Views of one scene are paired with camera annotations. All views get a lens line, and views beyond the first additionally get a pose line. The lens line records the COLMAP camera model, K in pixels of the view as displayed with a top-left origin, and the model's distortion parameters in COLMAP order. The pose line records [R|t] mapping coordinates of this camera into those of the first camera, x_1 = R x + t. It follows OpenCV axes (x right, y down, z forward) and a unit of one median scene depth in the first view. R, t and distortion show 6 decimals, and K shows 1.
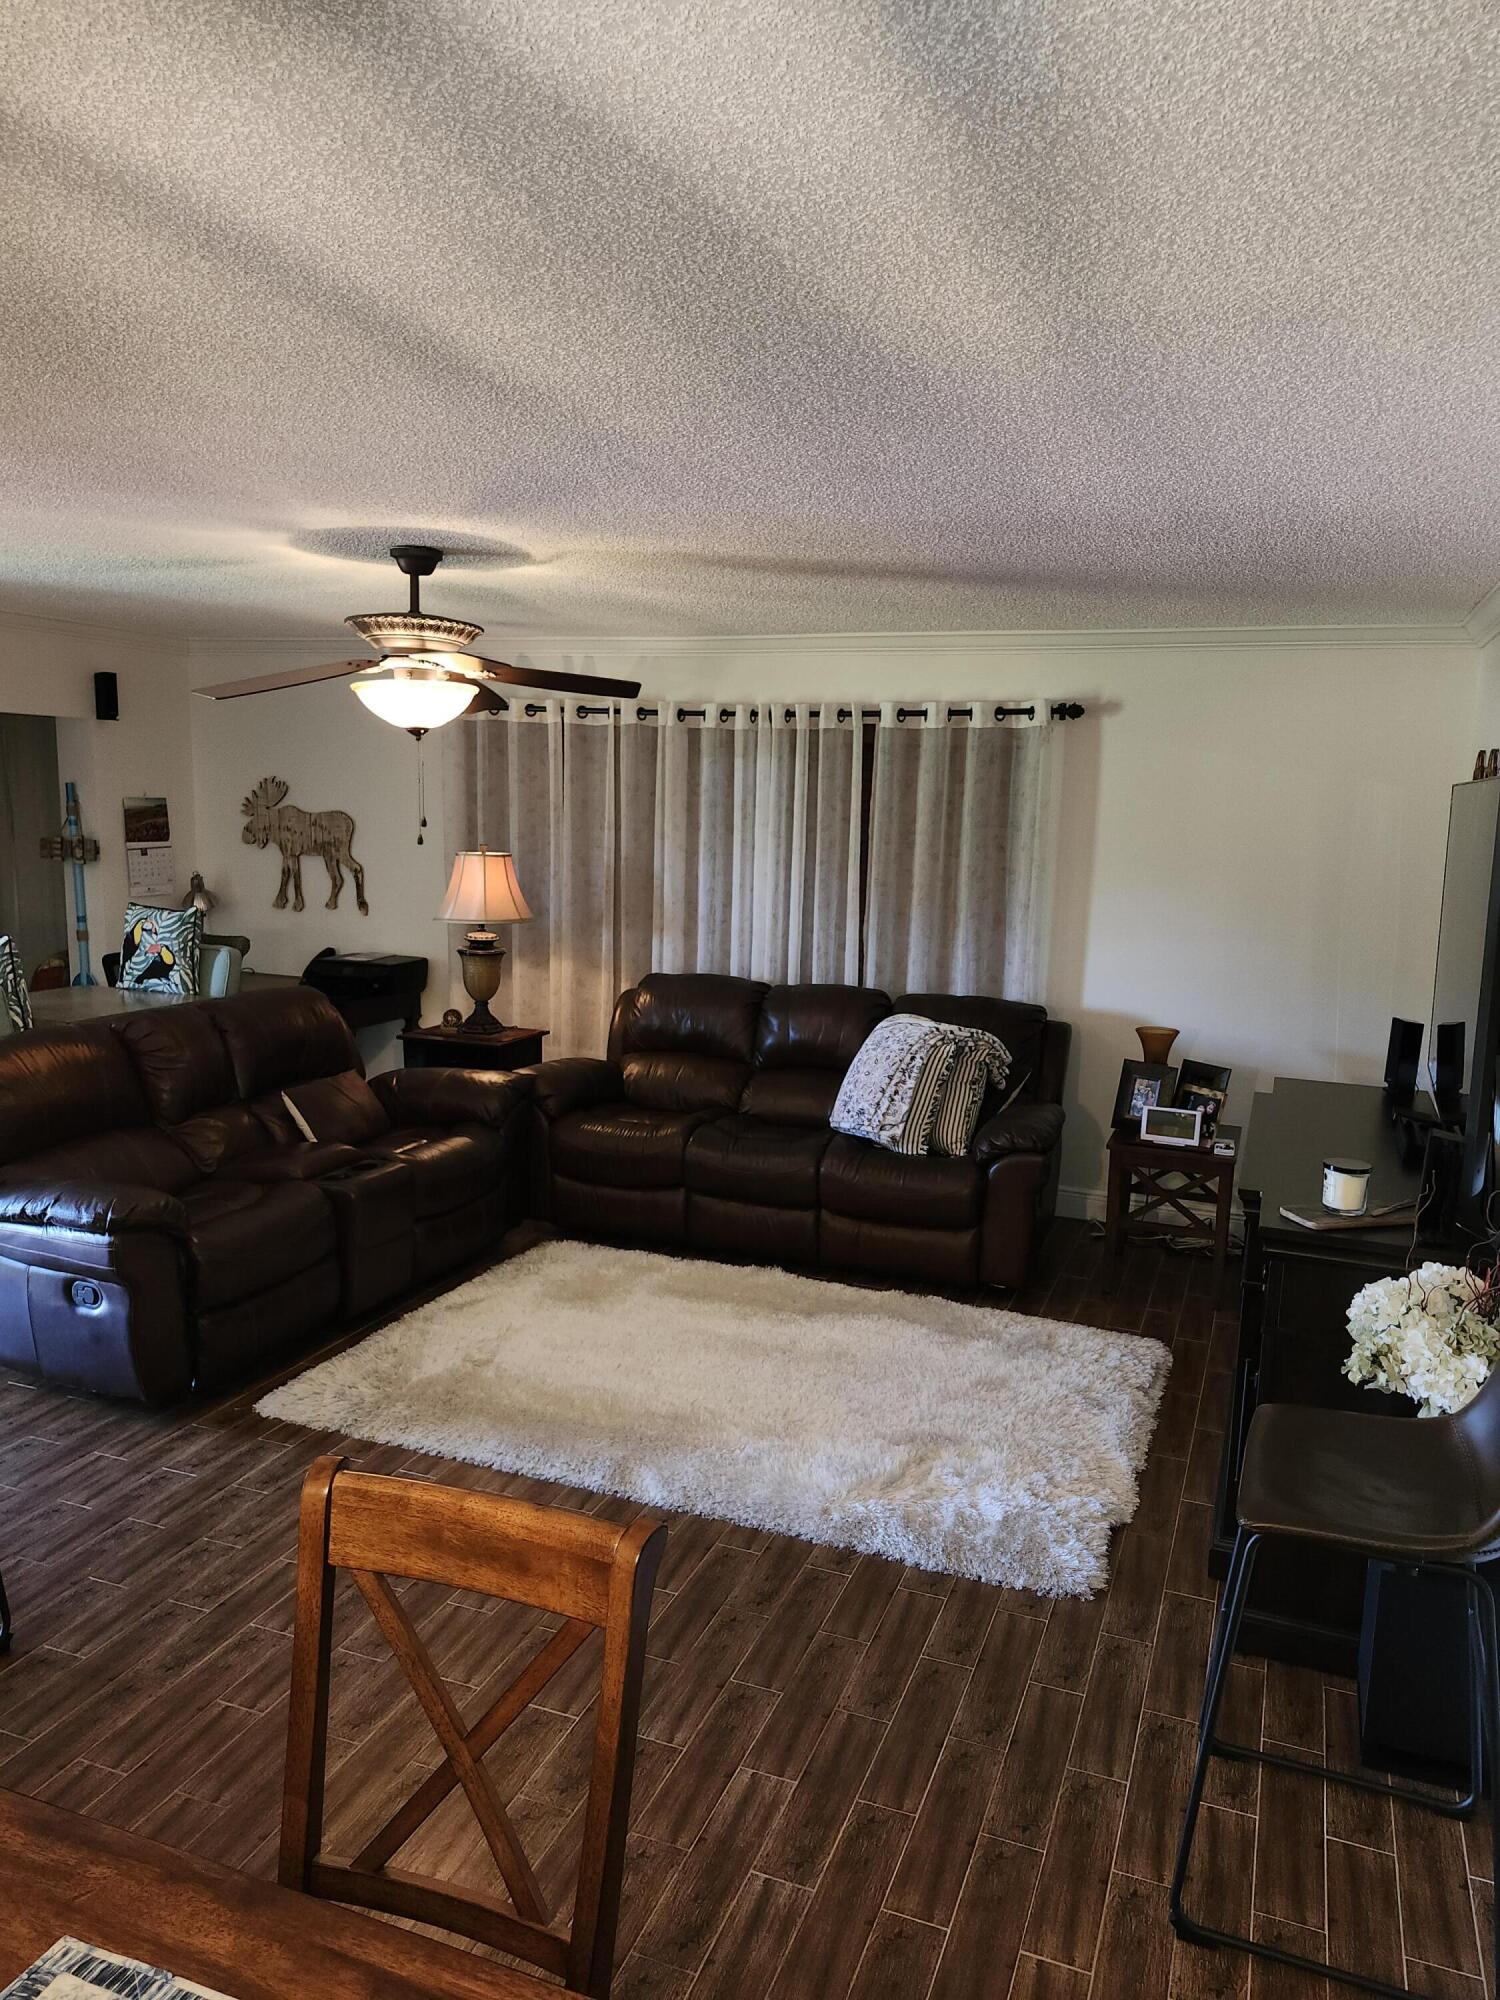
lens RADIAL K [[1383.5, 0, 760.6], [0, 1383.5, 1011.8], [0, 0, 1]] dist [0.067032, -0.068816]
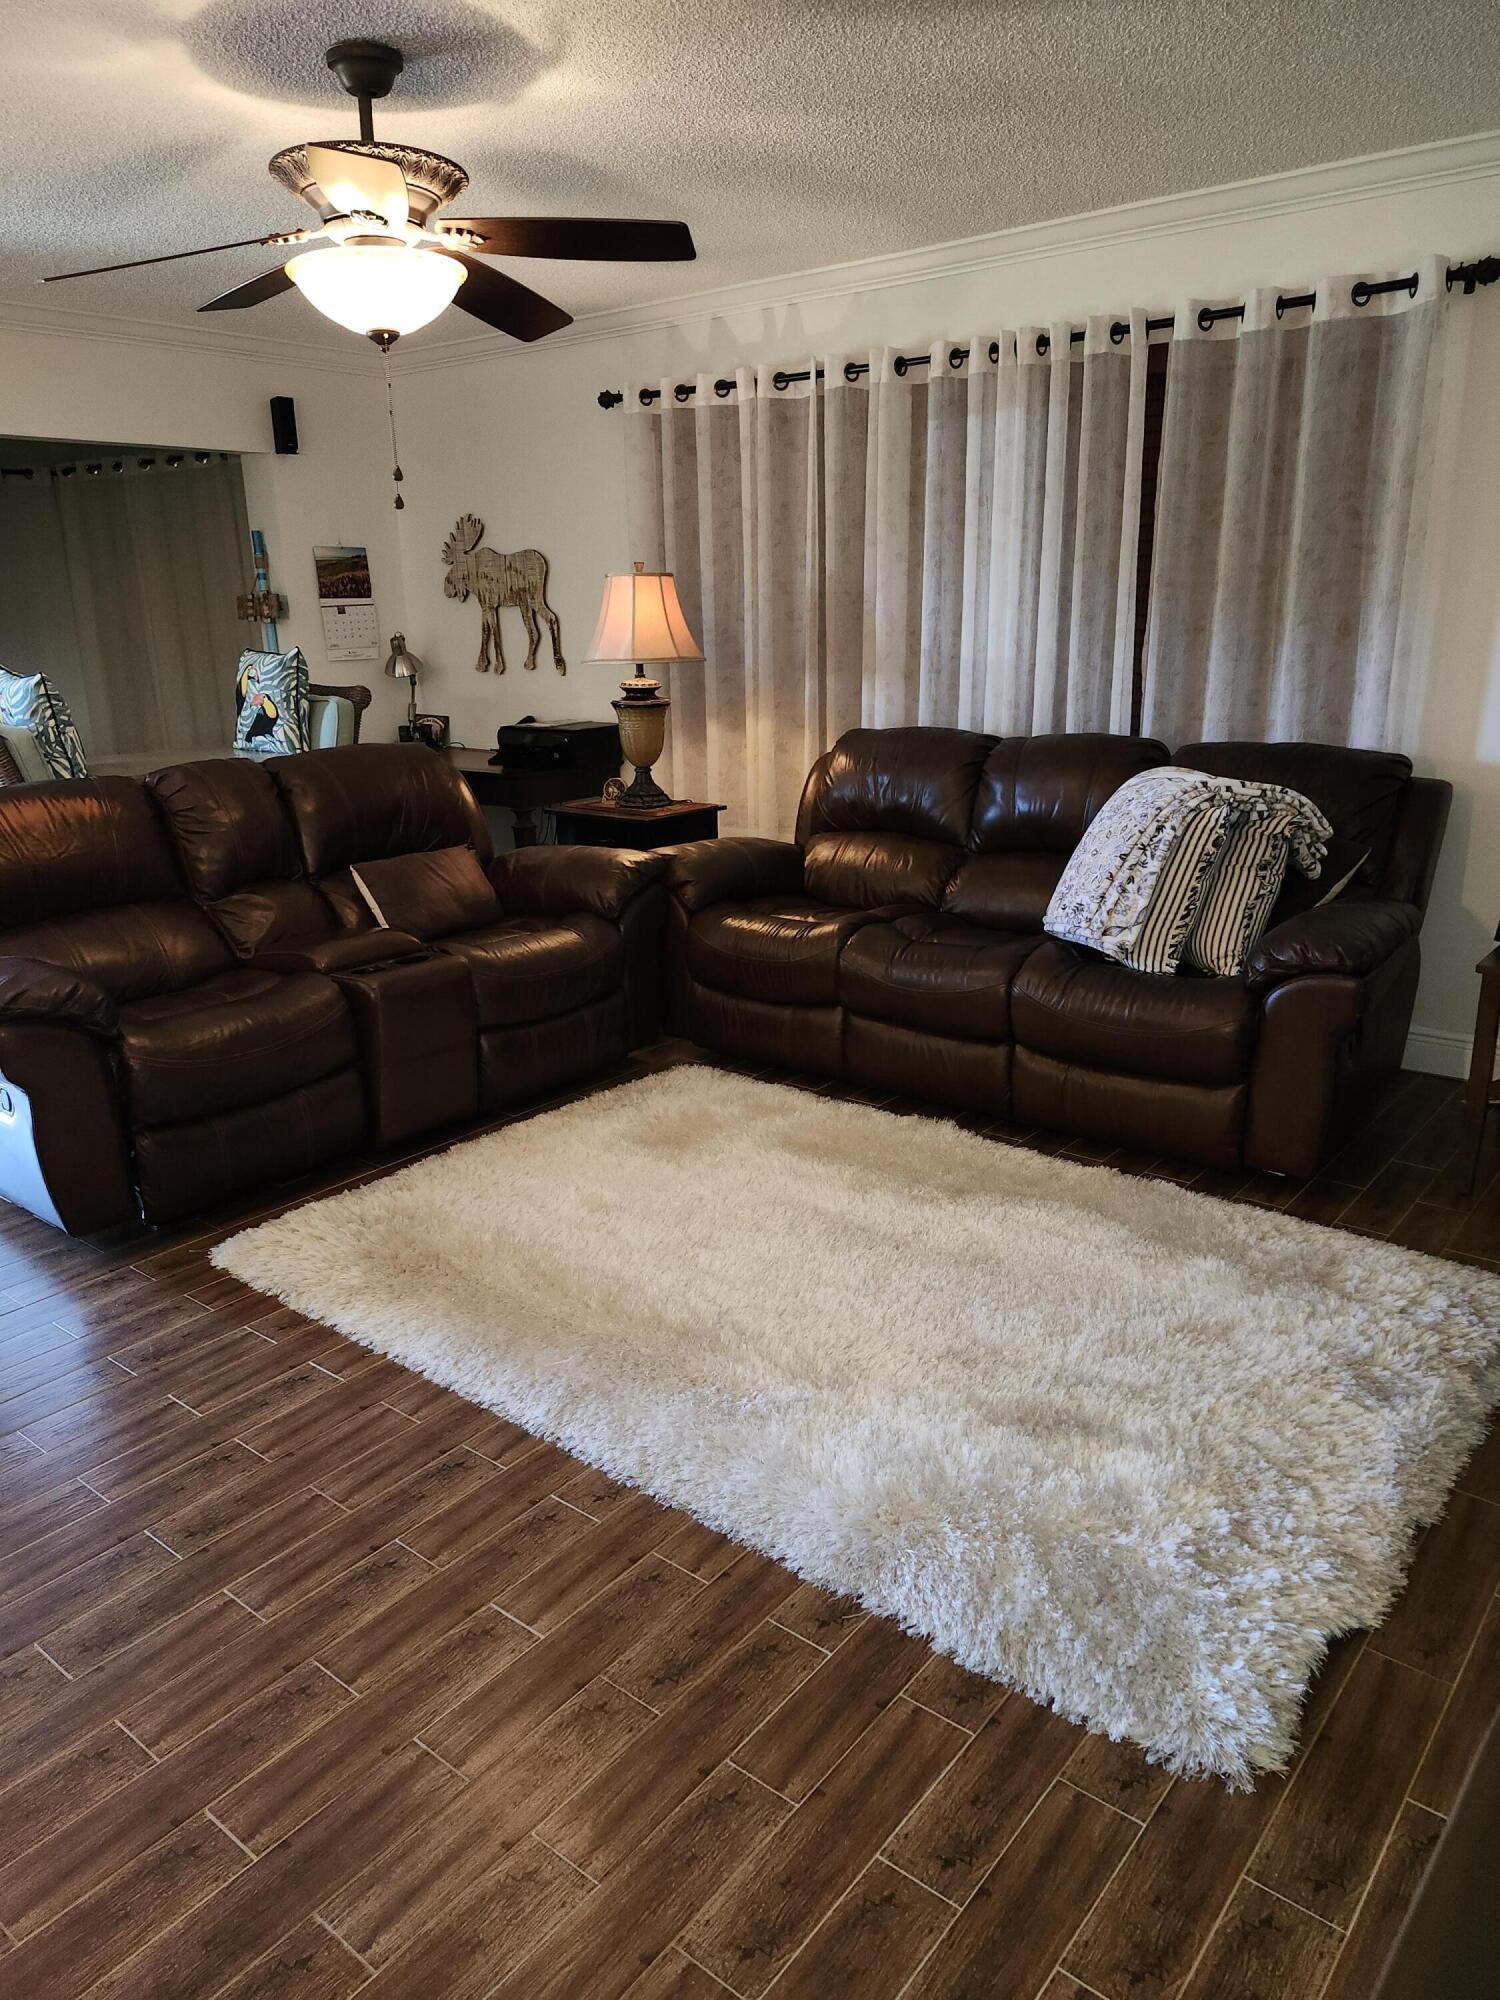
lens RADIAL K [[1383.5, 0, 737.6], [0, 1383.5, 1000.6], [0, 0, 1]] dist [0.067032, -0.068816]
pose [[0.949289, 0.042568, -0.311511, 0.127898], [-0.005178, 0.992774, 0.119885, 0.036490], [0.314363, -0.112193, 0.942650, 0.292205]]
